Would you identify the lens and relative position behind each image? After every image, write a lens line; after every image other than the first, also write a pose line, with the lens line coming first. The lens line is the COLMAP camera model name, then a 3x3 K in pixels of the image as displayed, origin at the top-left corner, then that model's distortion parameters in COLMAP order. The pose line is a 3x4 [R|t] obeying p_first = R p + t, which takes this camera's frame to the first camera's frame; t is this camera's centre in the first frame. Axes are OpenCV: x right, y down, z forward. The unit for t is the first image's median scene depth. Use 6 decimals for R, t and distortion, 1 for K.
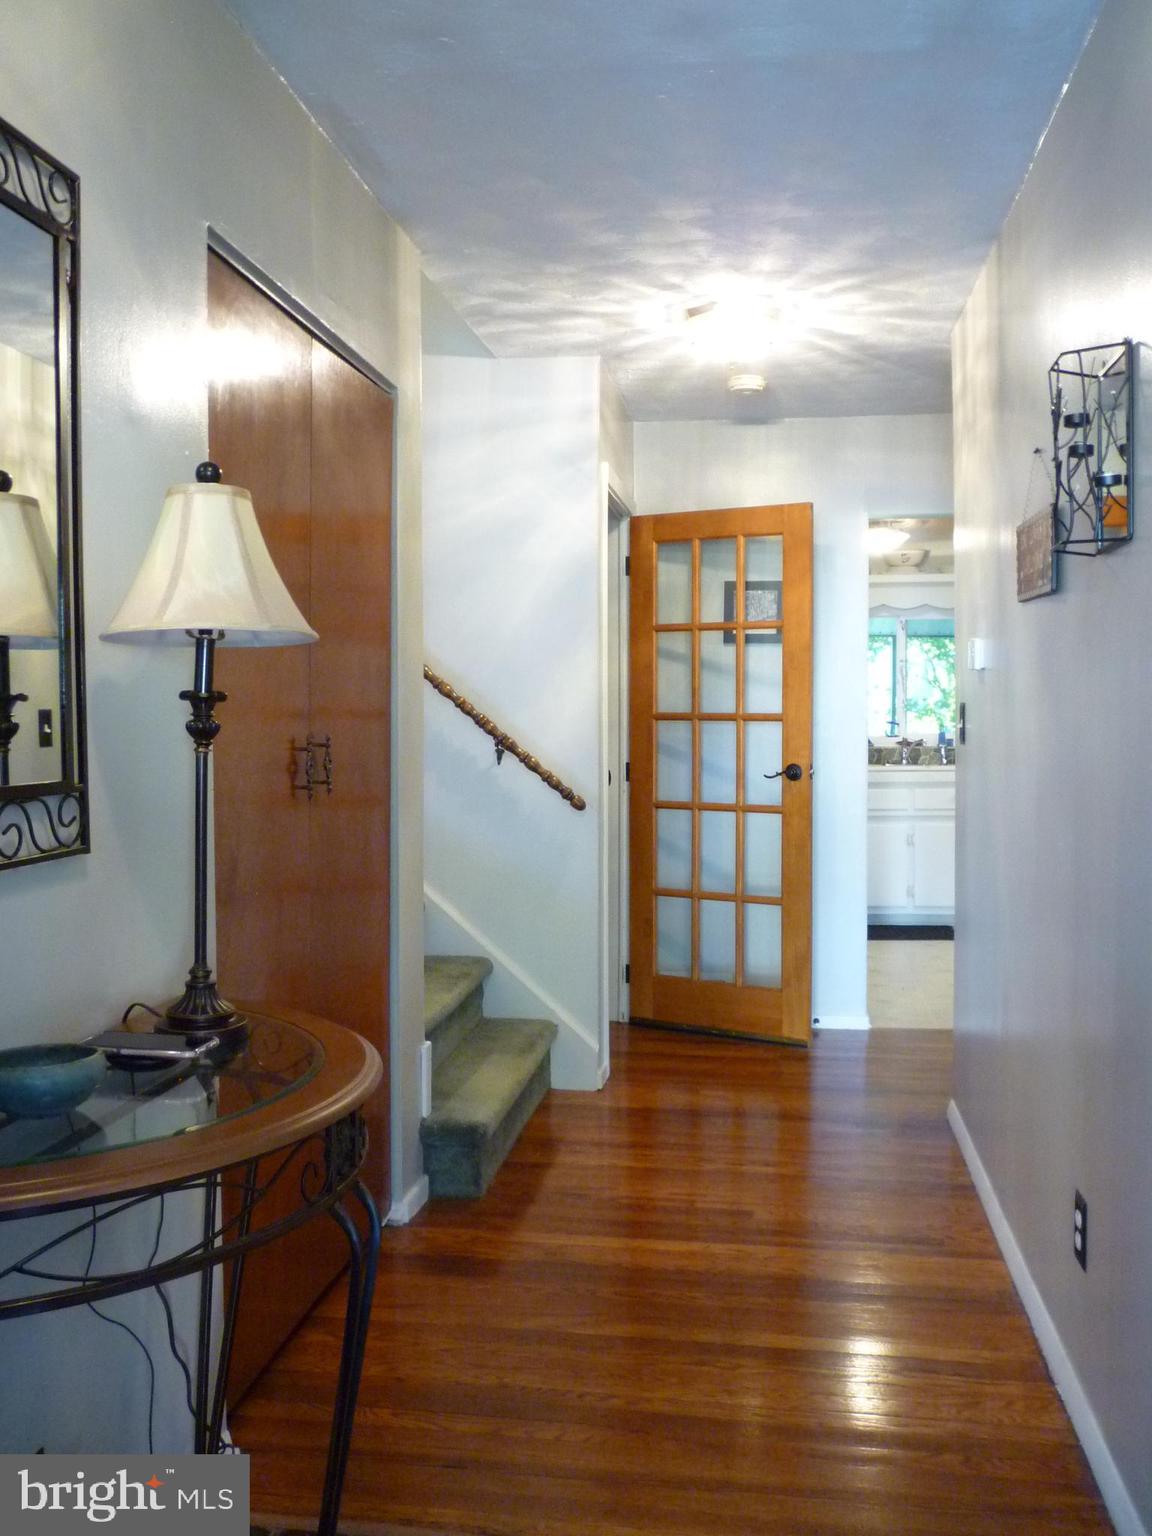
lens RADIAL K [[1285.6, 0, 576.0], [0, 1285.6, 768.0], [0, 0, 1]] dist [-0.107185, 0.008723]
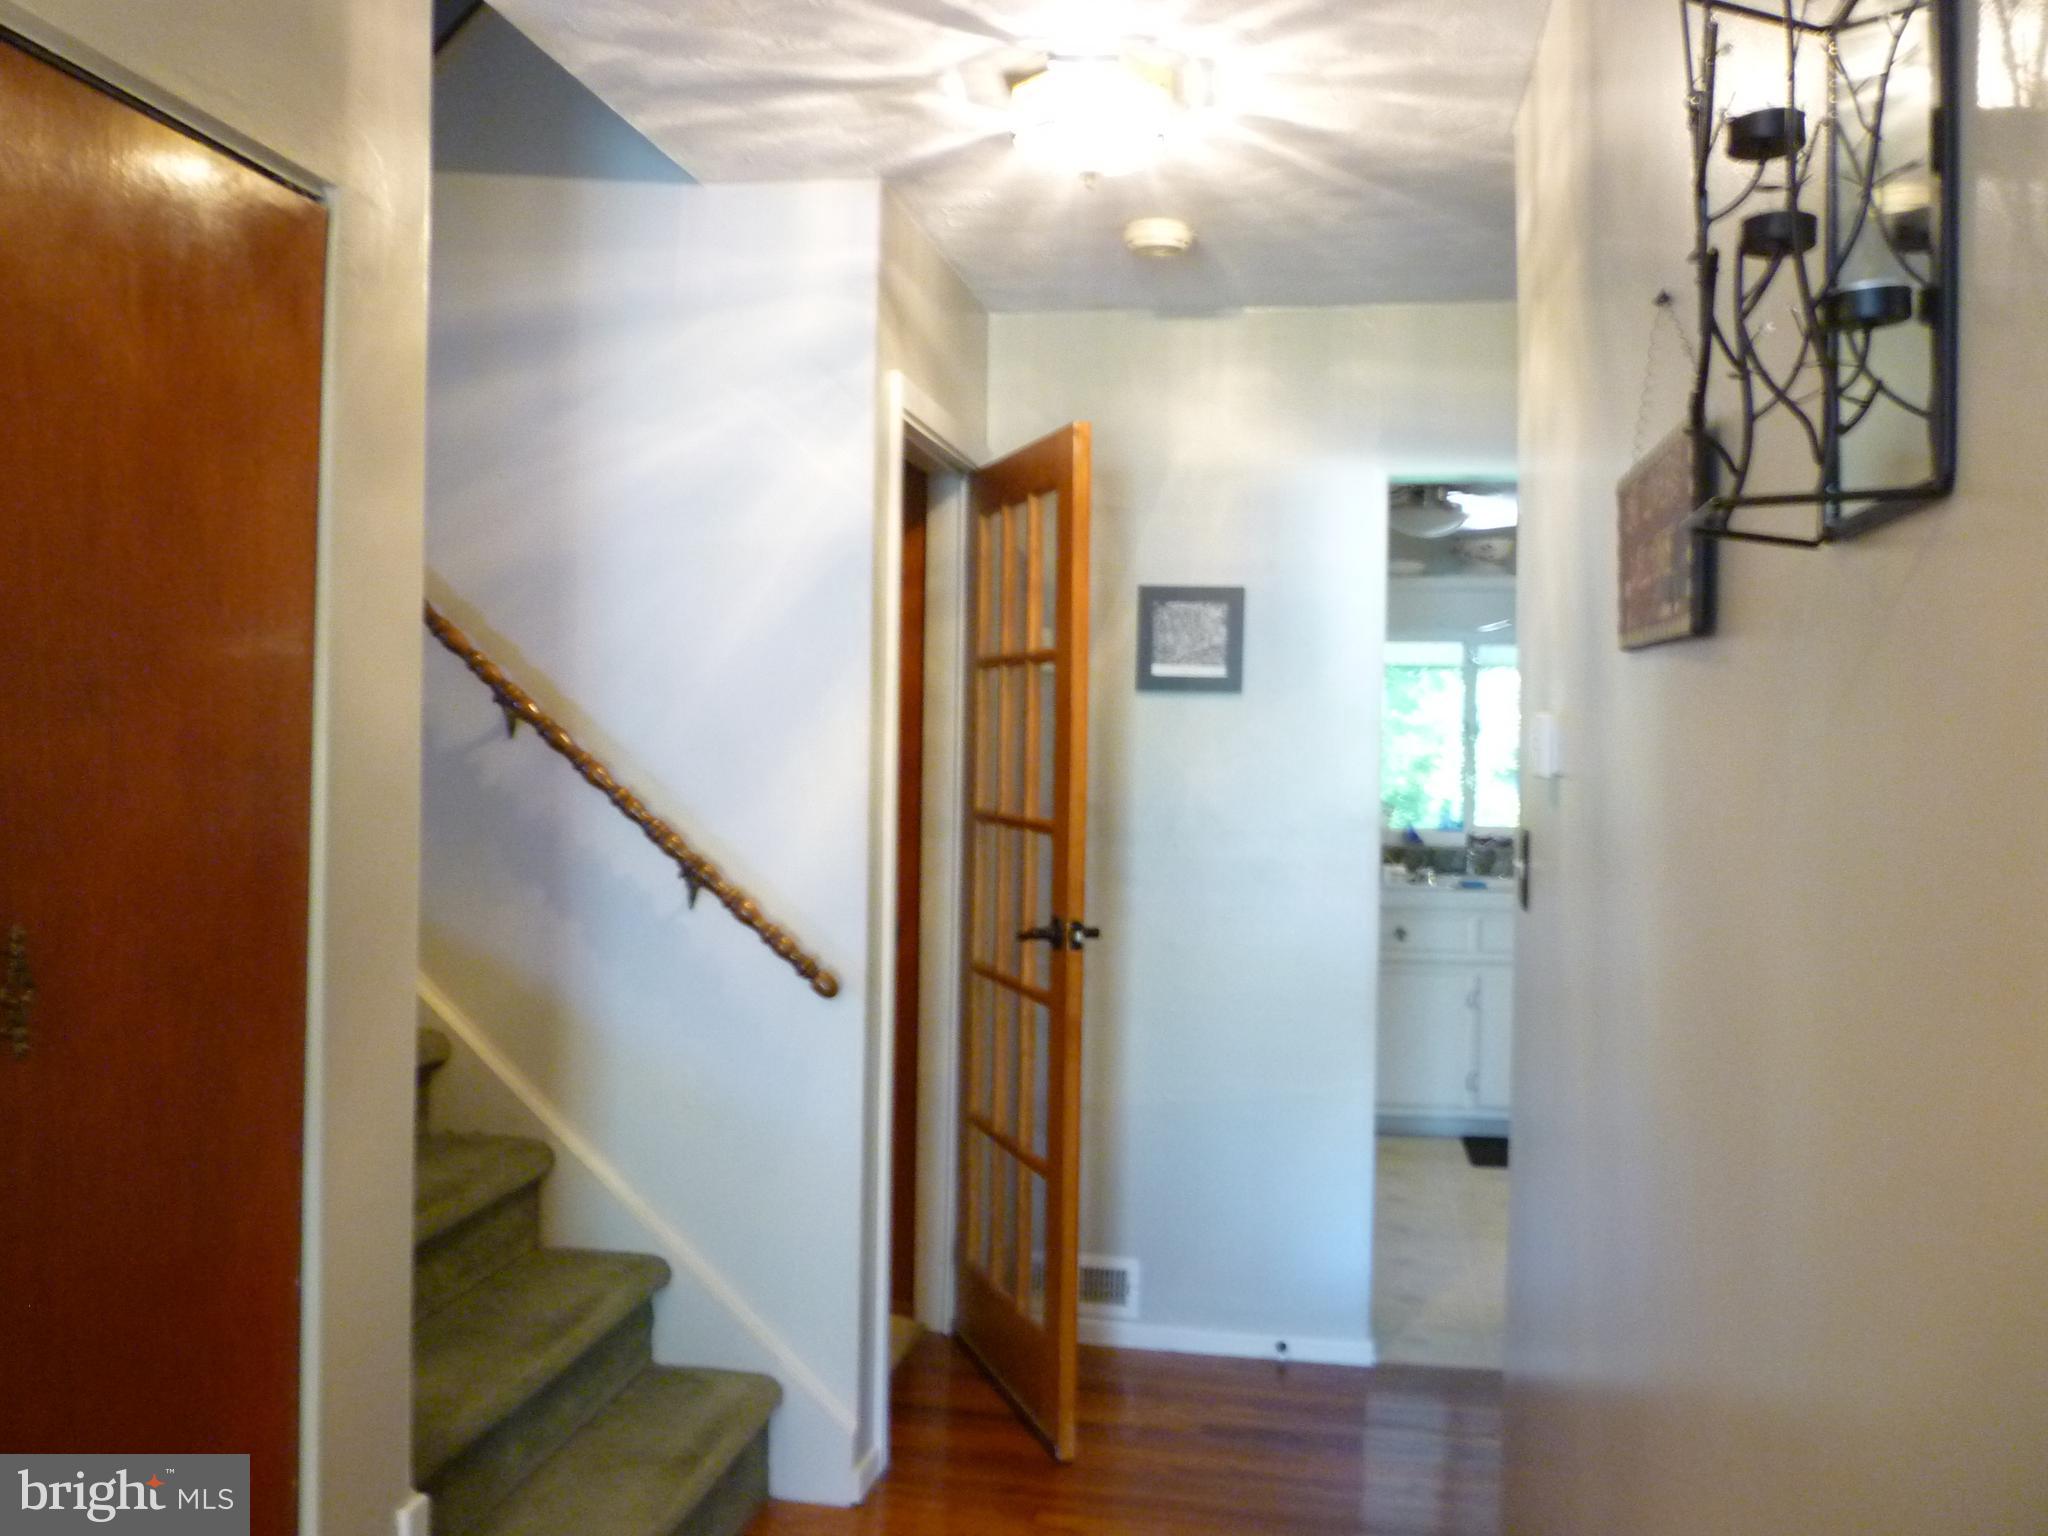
lens RADIAL K [[1714.2, 0, 1024.0], [0, 1714.2, 768.0], [0, 0, 1]] dist [-0.107185, 0.008723]
pose [[0.999422, 0.021875, -0.026004, 0.113274], [-0.022712, 0.999219, -0.032350, -0.047724], [0.025276, 0.032922, 0.999138, 0.292277]]
